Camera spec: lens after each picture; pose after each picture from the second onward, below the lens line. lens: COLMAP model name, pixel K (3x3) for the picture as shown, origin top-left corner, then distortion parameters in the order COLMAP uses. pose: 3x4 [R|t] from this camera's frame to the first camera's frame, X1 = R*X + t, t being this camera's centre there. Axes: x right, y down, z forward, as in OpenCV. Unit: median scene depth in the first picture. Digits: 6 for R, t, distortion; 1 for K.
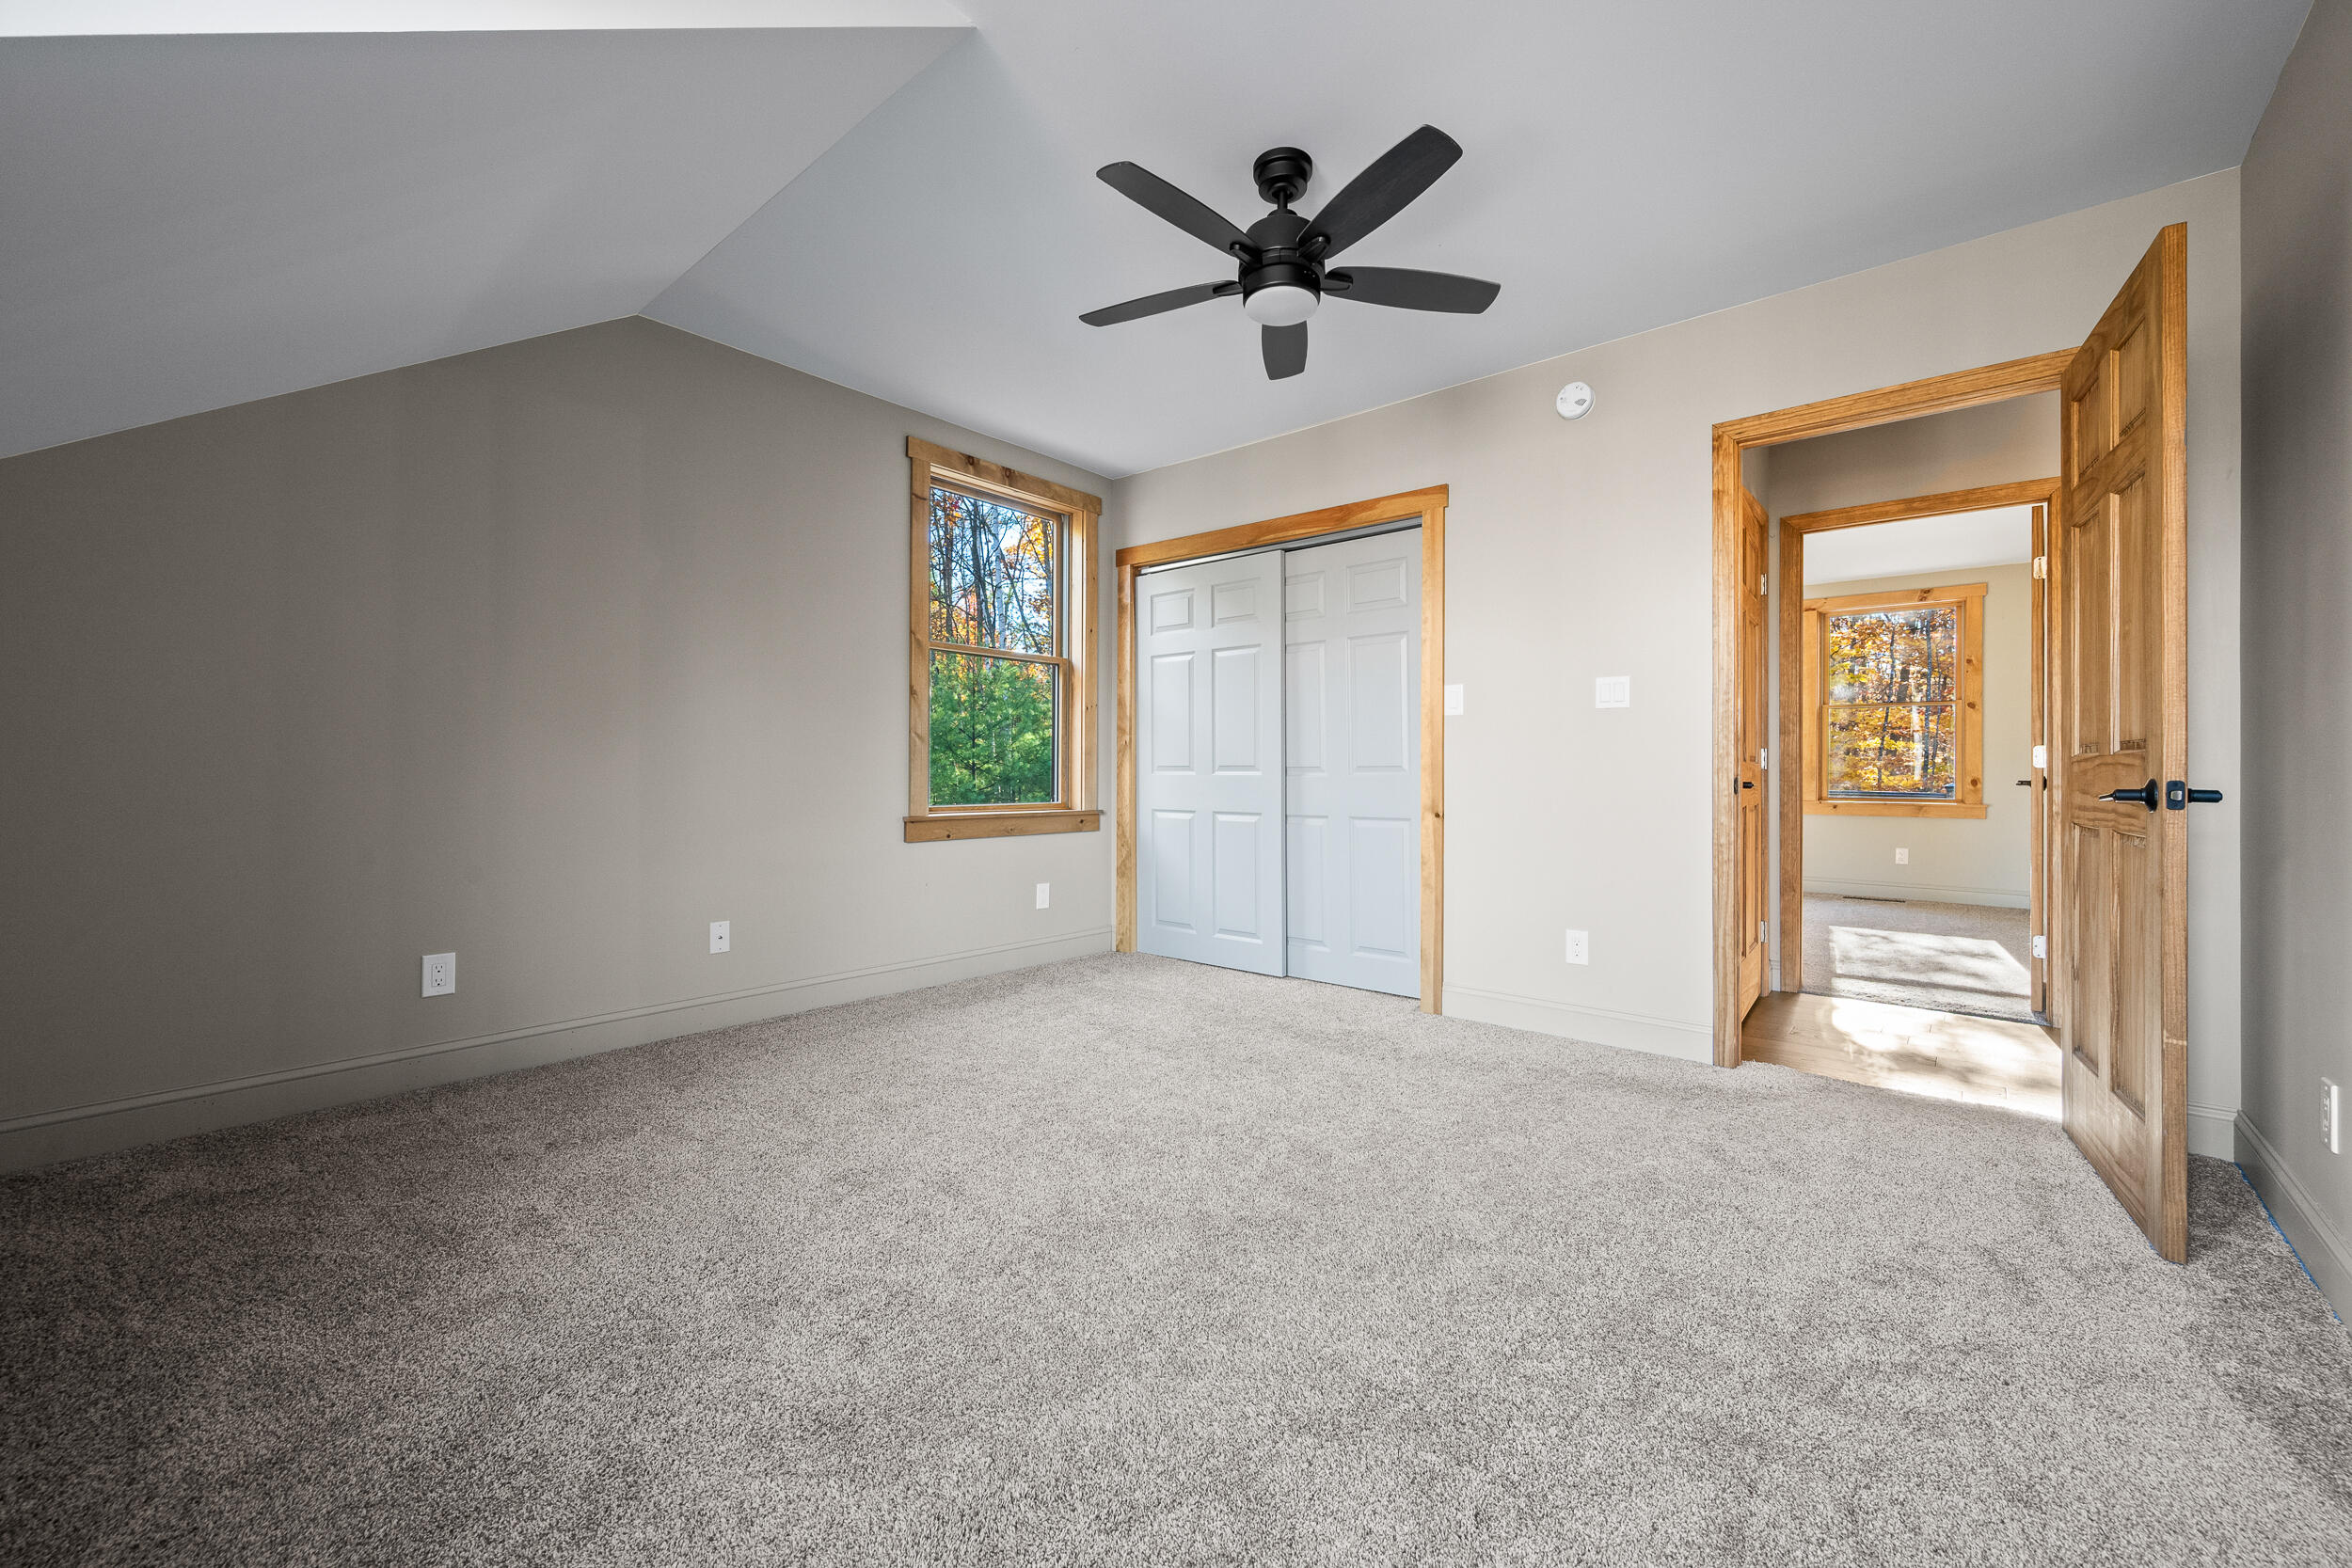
lens RADIAL K [[919.4, 0, 1182.7], [0, 919.4, 769.2], [0, 0, 1]] dist [-0.002071, 0.000952]
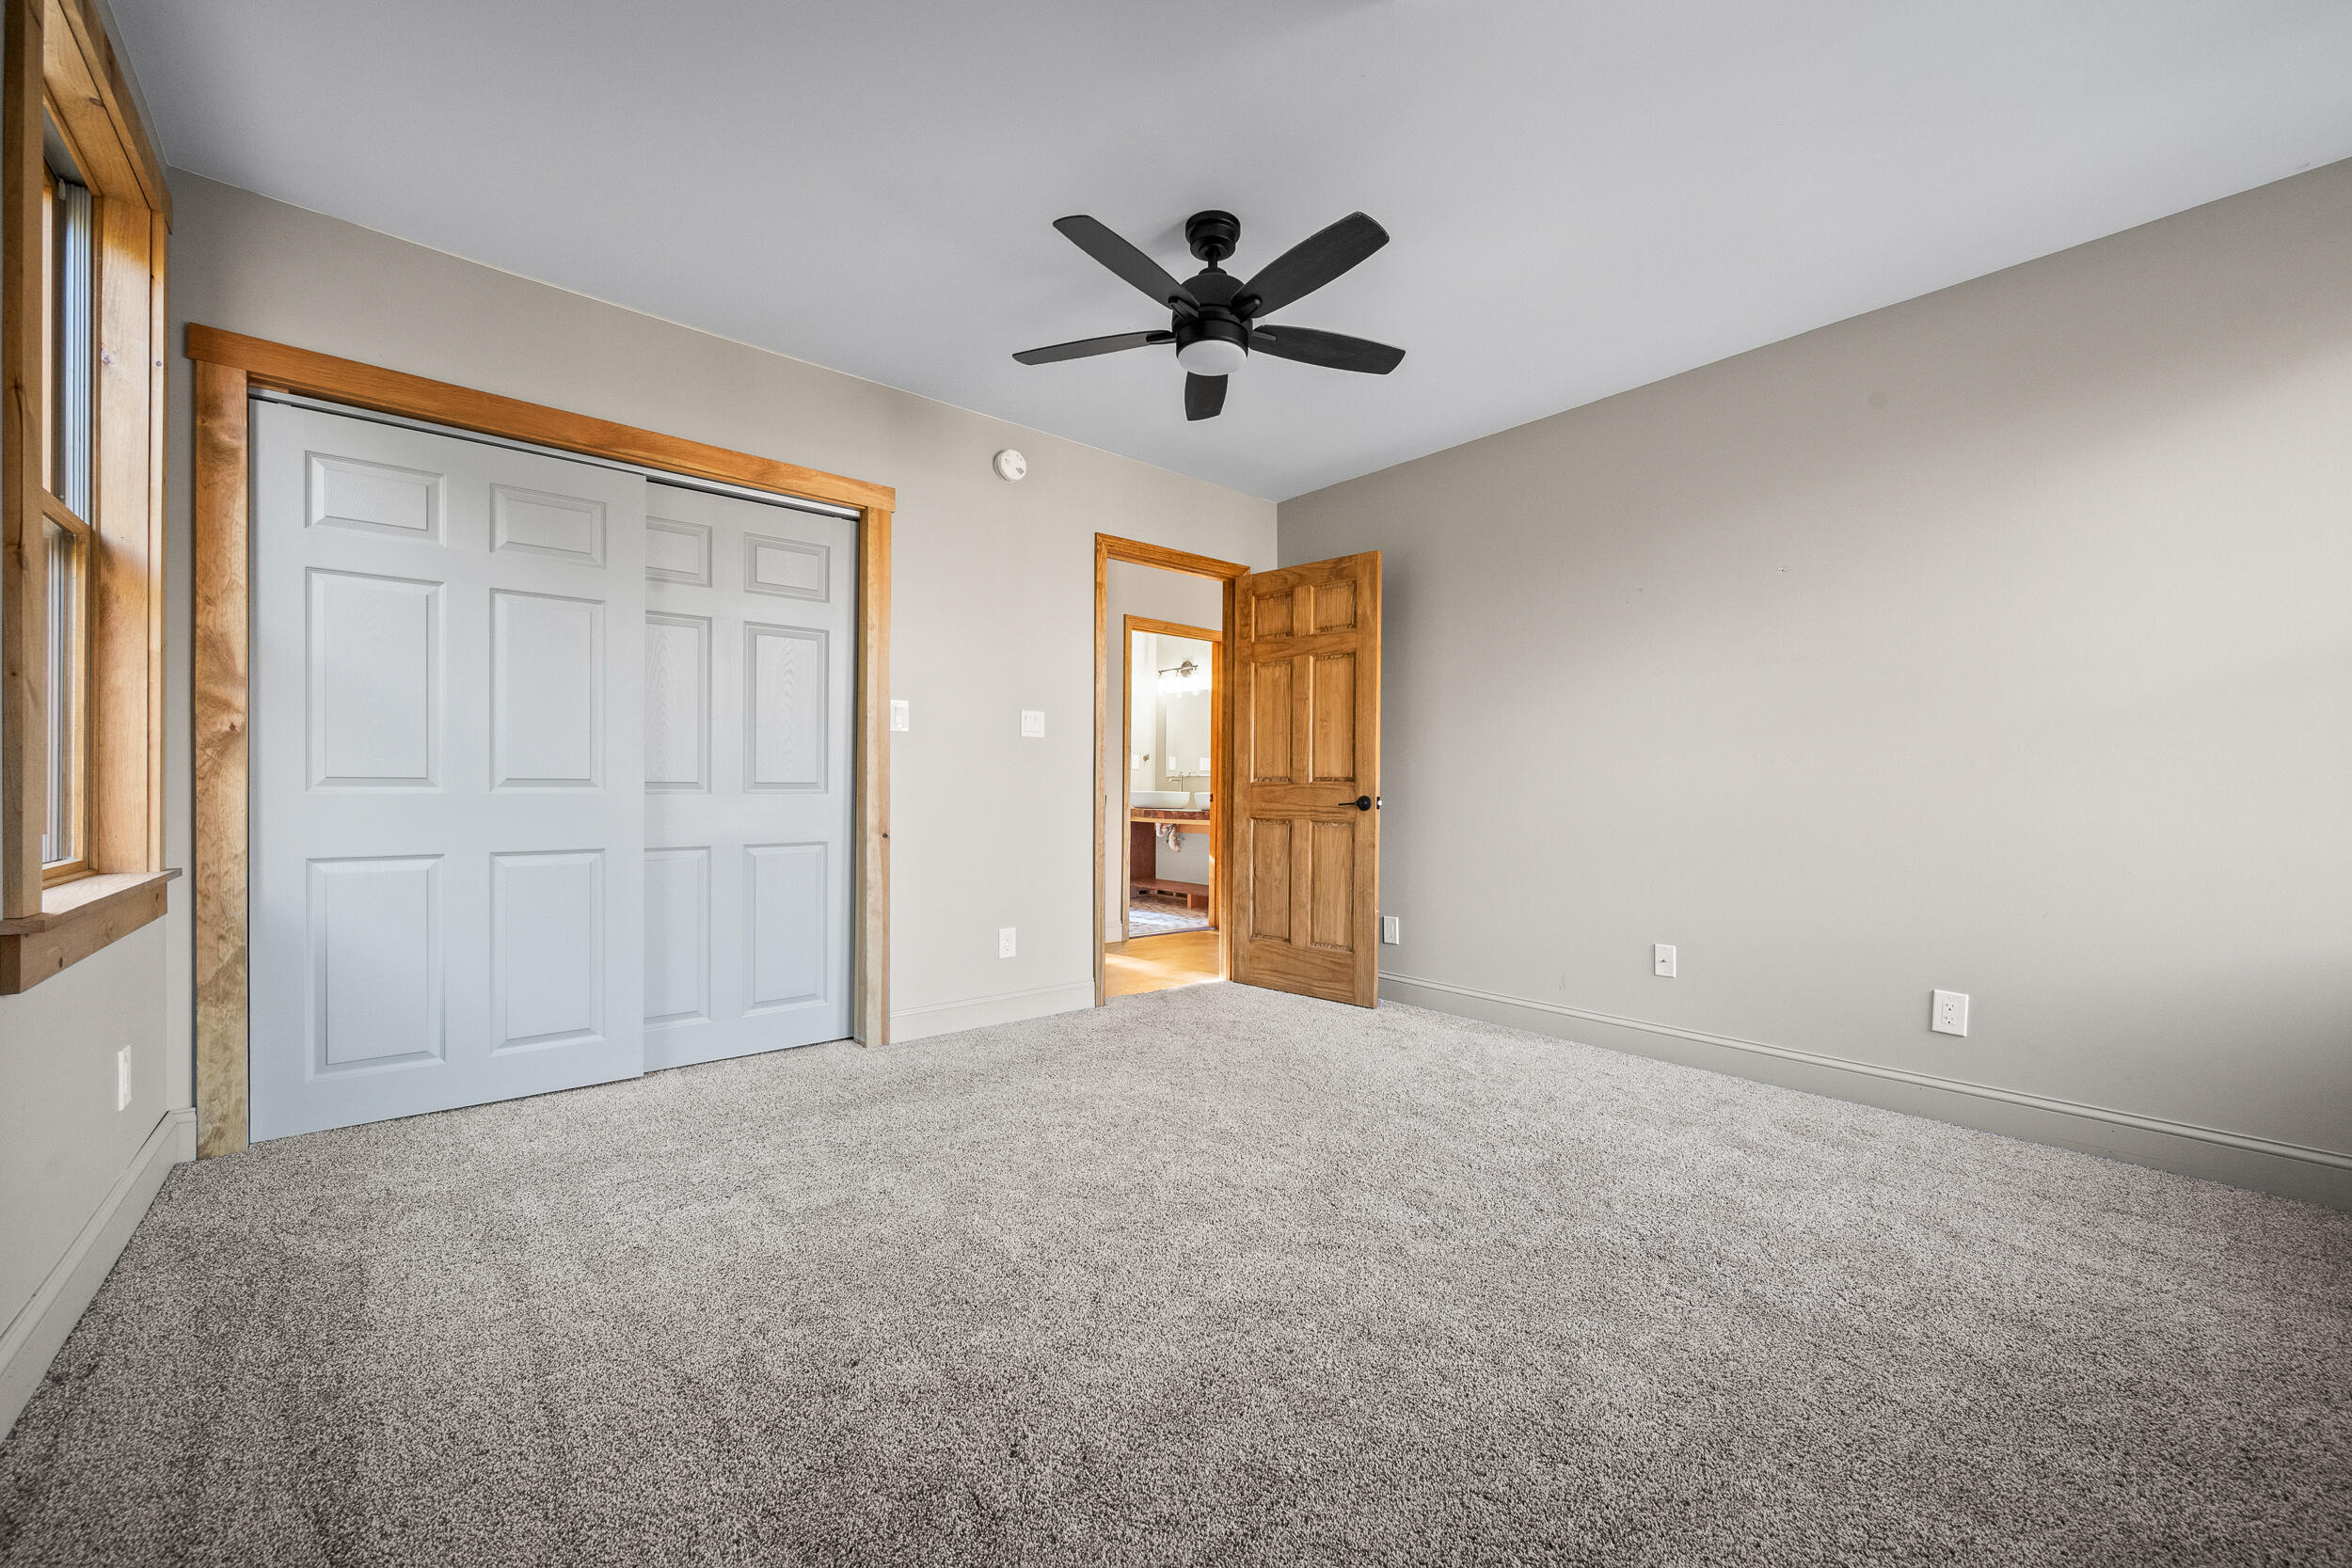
lens RADIAL K [[919.4, 0, 1188.1], [0, 919.4, 792.9], [0, 0, 1]] dist [-0.002071, 0.000952]
pose [[0.157049, -0.006334, 0.987570, -0.610567], [-0.012125, 0.999892, 0.008341, -0.005776], [-0.987516, -0.013285, 0.156955, 0.544823]]
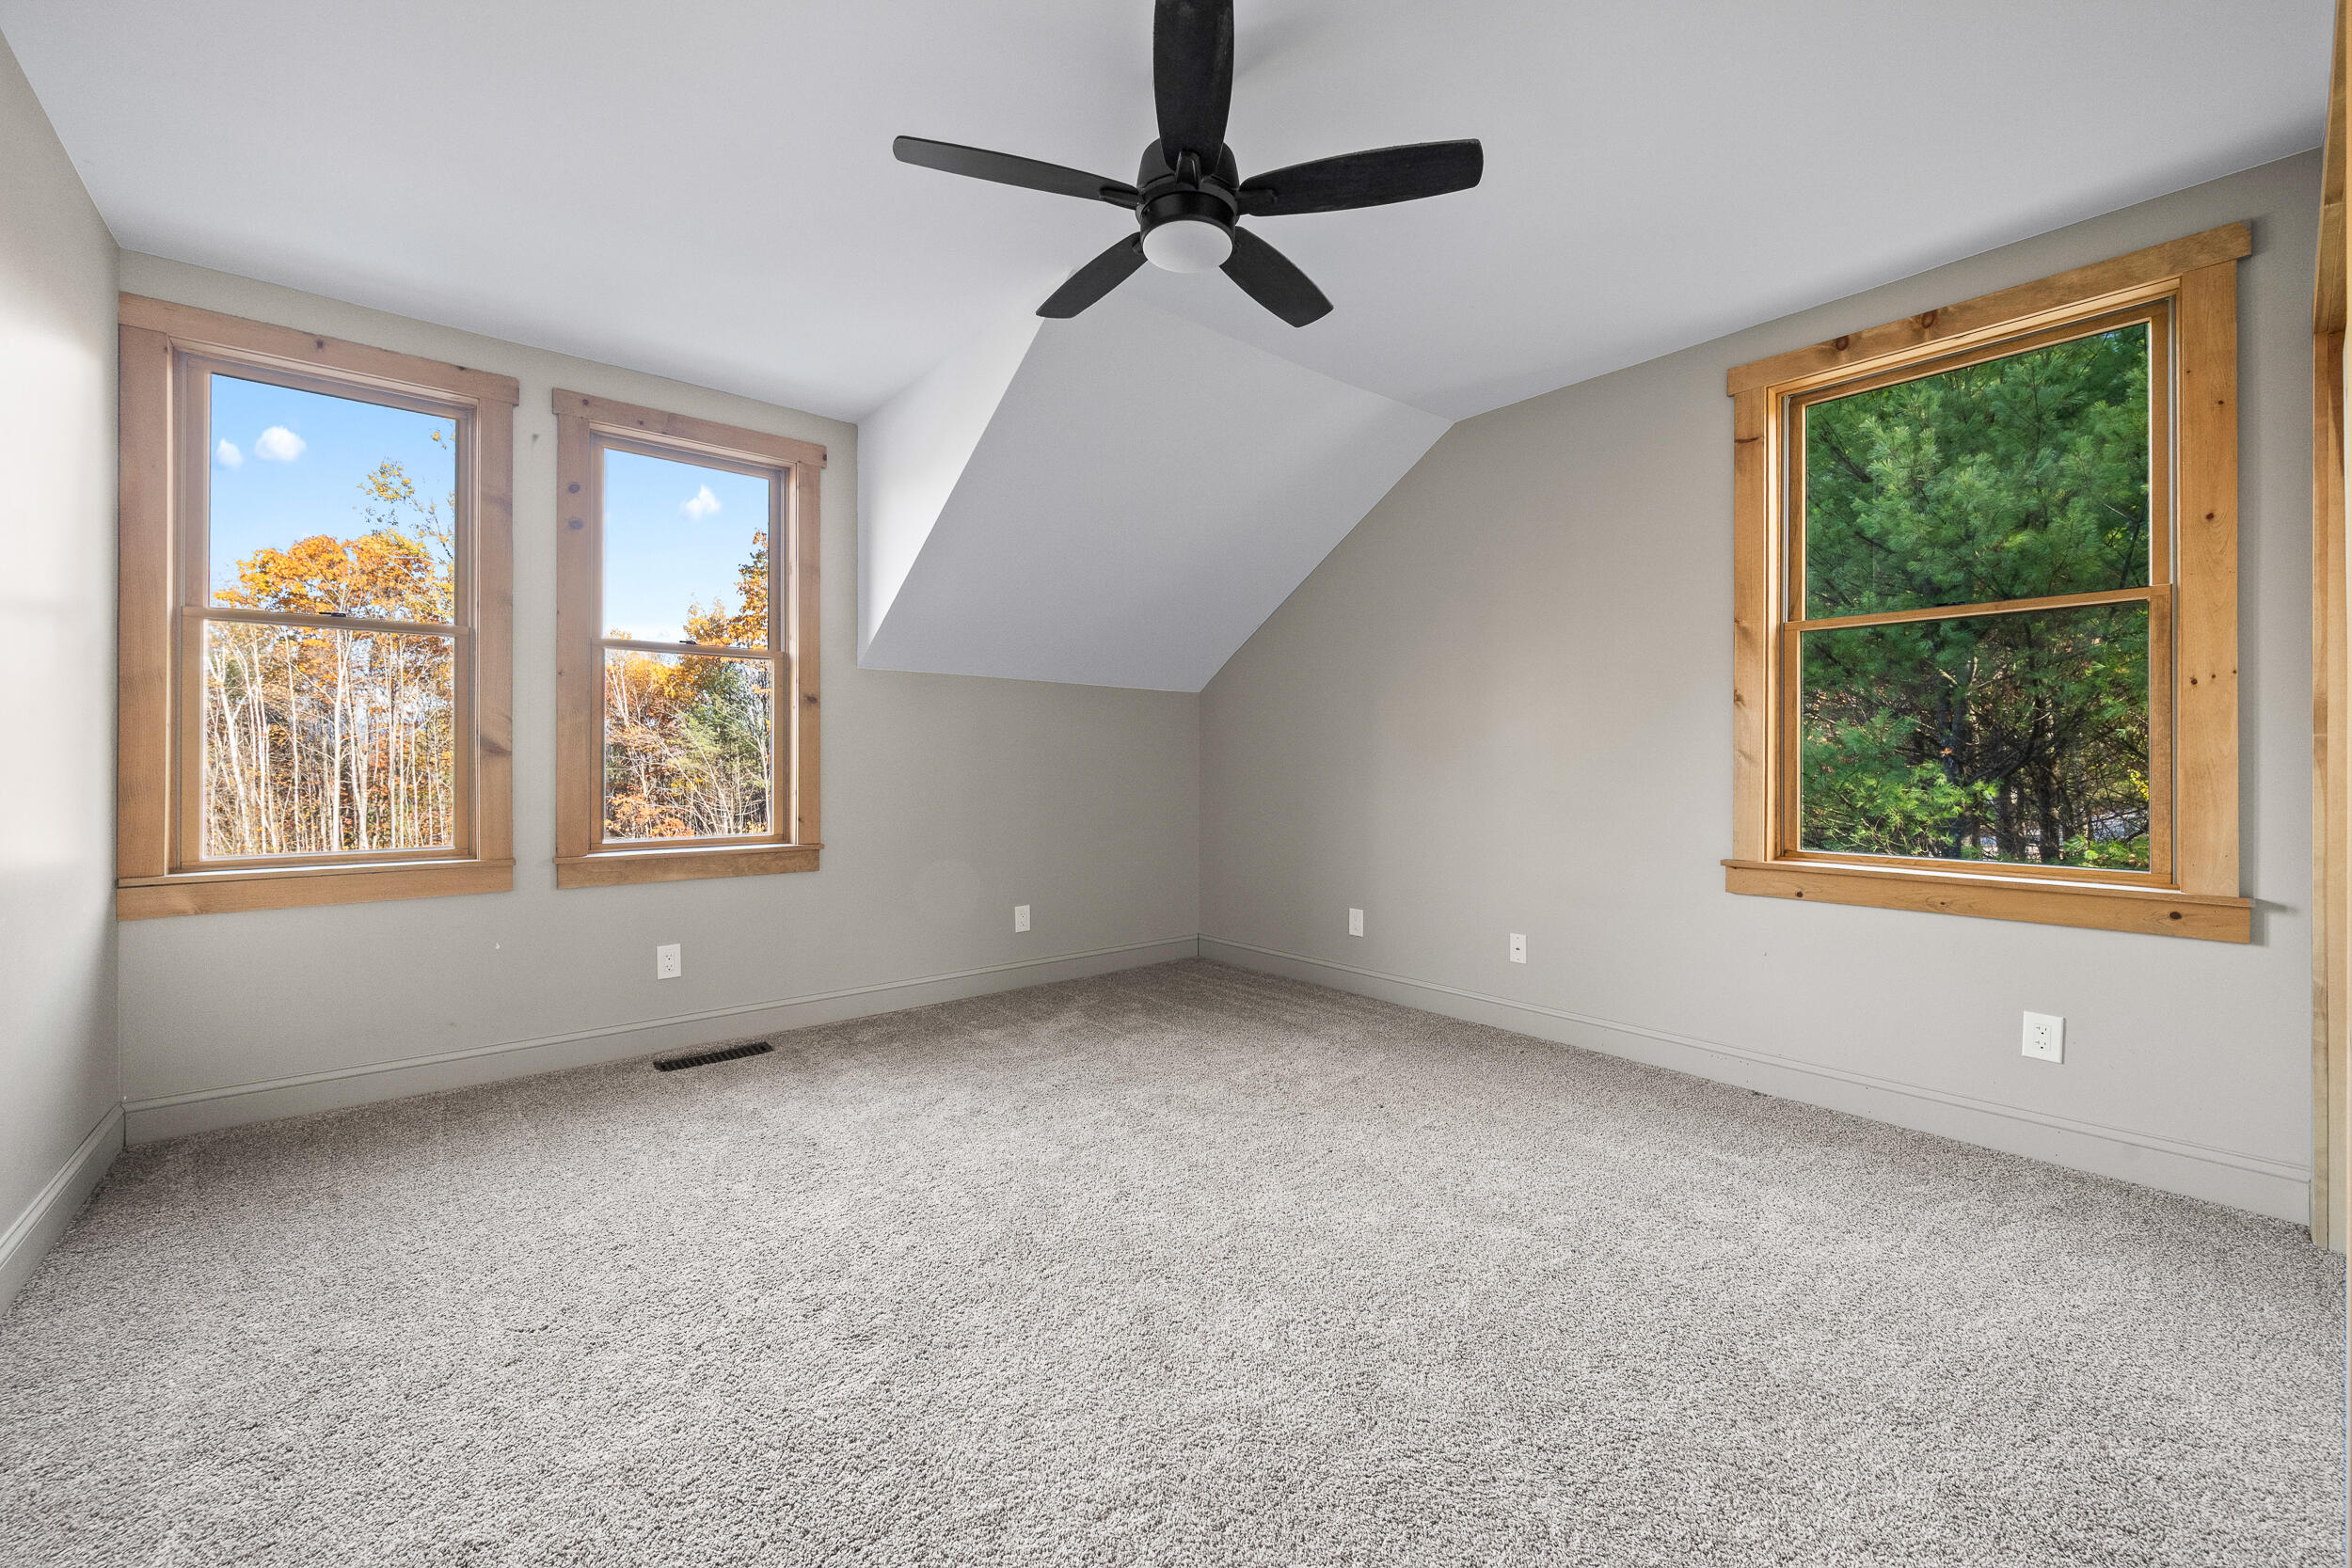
lens RADIAL K [[919.4, 0, 1180.5], [0, 919.4, 772.4], [0, 0, 1]] dist [-0.002071, 0.000952]
pose [[-0.151978, -0.001261, -0.988383, 0.593558], [-0.003608, 0.999993, -0.000721, -0.021720], [0.988377, 0.003457, -0.151981, 0.724006]]
